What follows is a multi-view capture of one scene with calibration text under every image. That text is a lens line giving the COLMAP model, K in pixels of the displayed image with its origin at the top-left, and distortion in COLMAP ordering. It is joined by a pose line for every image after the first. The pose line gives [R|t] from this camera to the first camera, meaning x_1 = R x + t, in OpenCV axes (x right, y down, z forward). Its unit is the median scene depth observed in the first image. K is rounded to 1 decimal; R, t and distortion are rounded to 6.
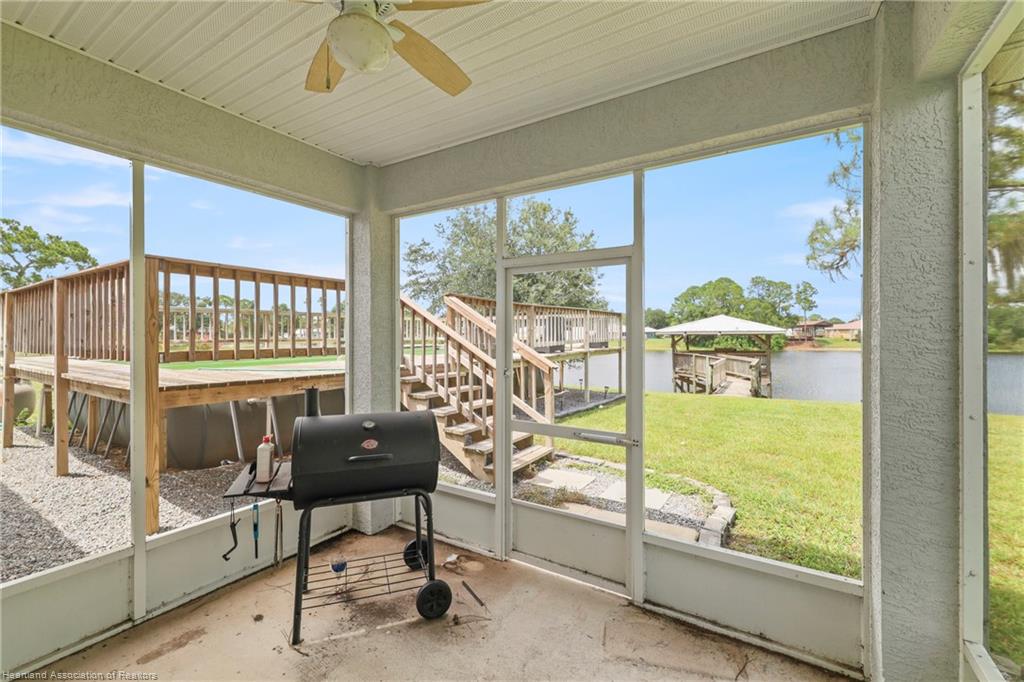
lens RADIAL K [[431.4, 0, 509.2], [0, 431.4, 338.0], [0, 0, 1]] dist [-0.001038, -0.000154]
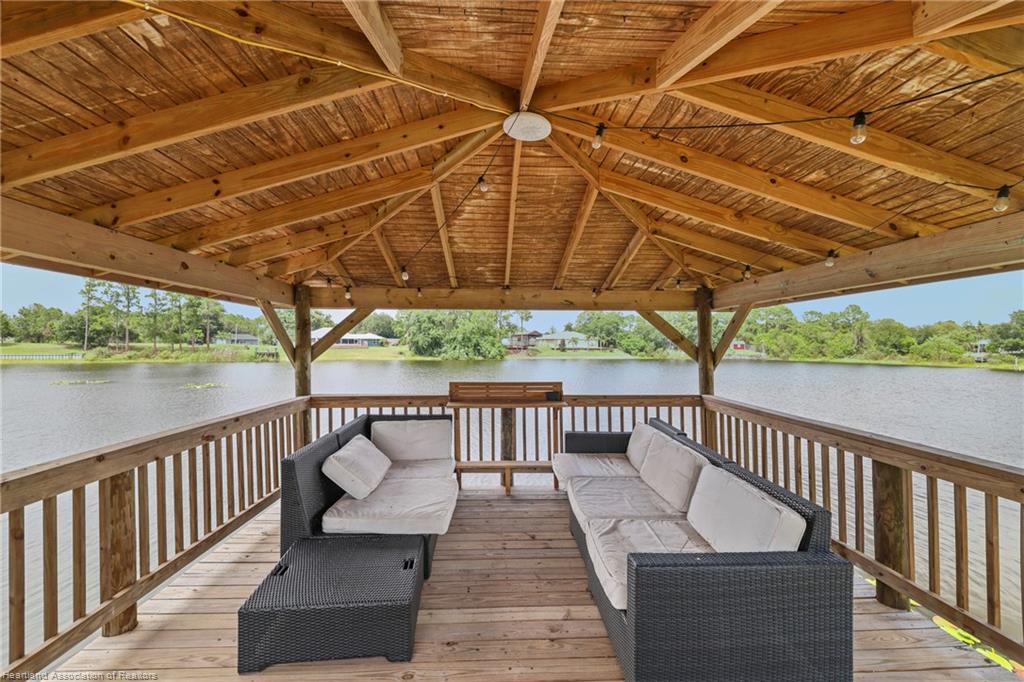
lens RADIAL K [[431.4, 0, 509.2], [0, 431.4, 338.0], [0, 0, 1]] dist [-0.001038, -0.000154]
pose [[0.825358, 0.018419, 0.564309, 0.077826], [-0.006988, 0.999724, -0.022411, 0.001828], [-0.564566, 0.014554, 0.825259, 0.164910]]
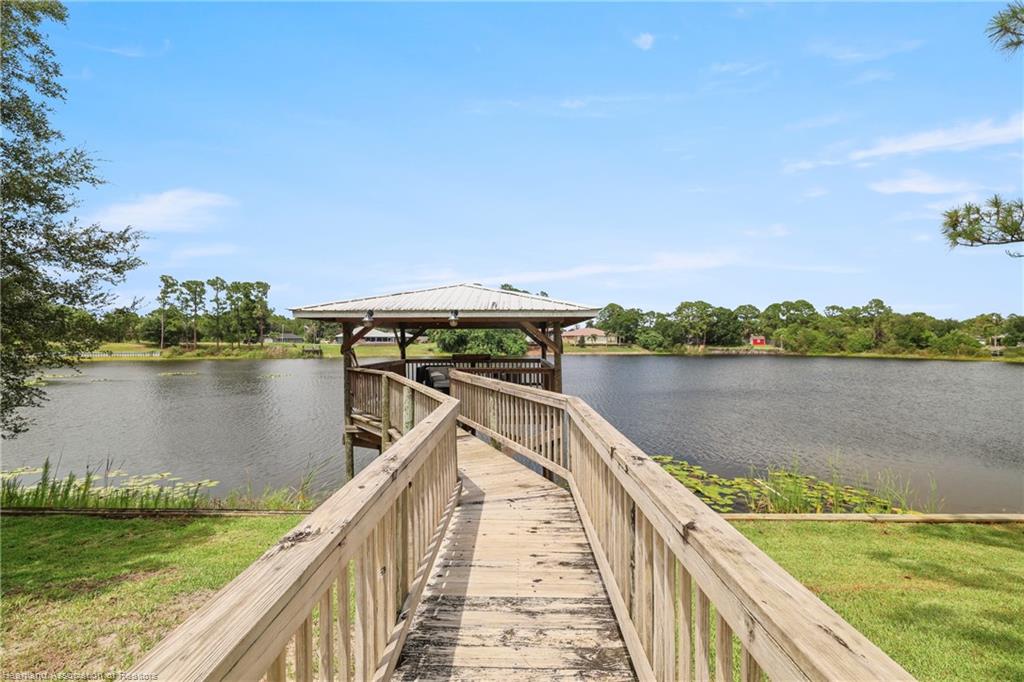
lens RADIAL K [[431.4, 0, 509.2], [0, 431.4, 338.0], [0, 0, 1]] dist [-0.001038, -0.000154]
pose [[0.859102, 0.007985, 0.511742, 0.053910], [-0.000527, 0.999892, -0.014717, 0.002278], [-0.511804, 0.012374, 0.859013, 0.104459]]
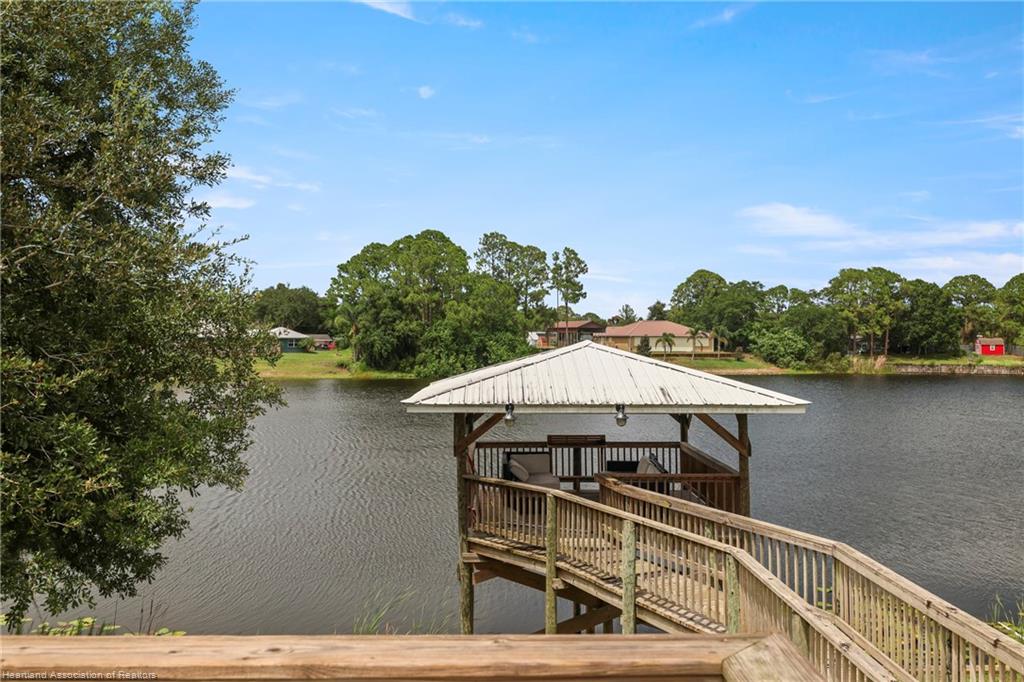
lens RADIAL K [[900.8, 0, 513.6], [0, 900.8, 310.2], [0, 0, 1]] dist [-0.004321, -0.000977]
pose [[0.839969, 0.025743, 0.542024, 0.015296], [-0.005780, 0.999242, -0.038500, -0.008868], [-0.542604, 0.029206, 0.839481, 0.084226]]
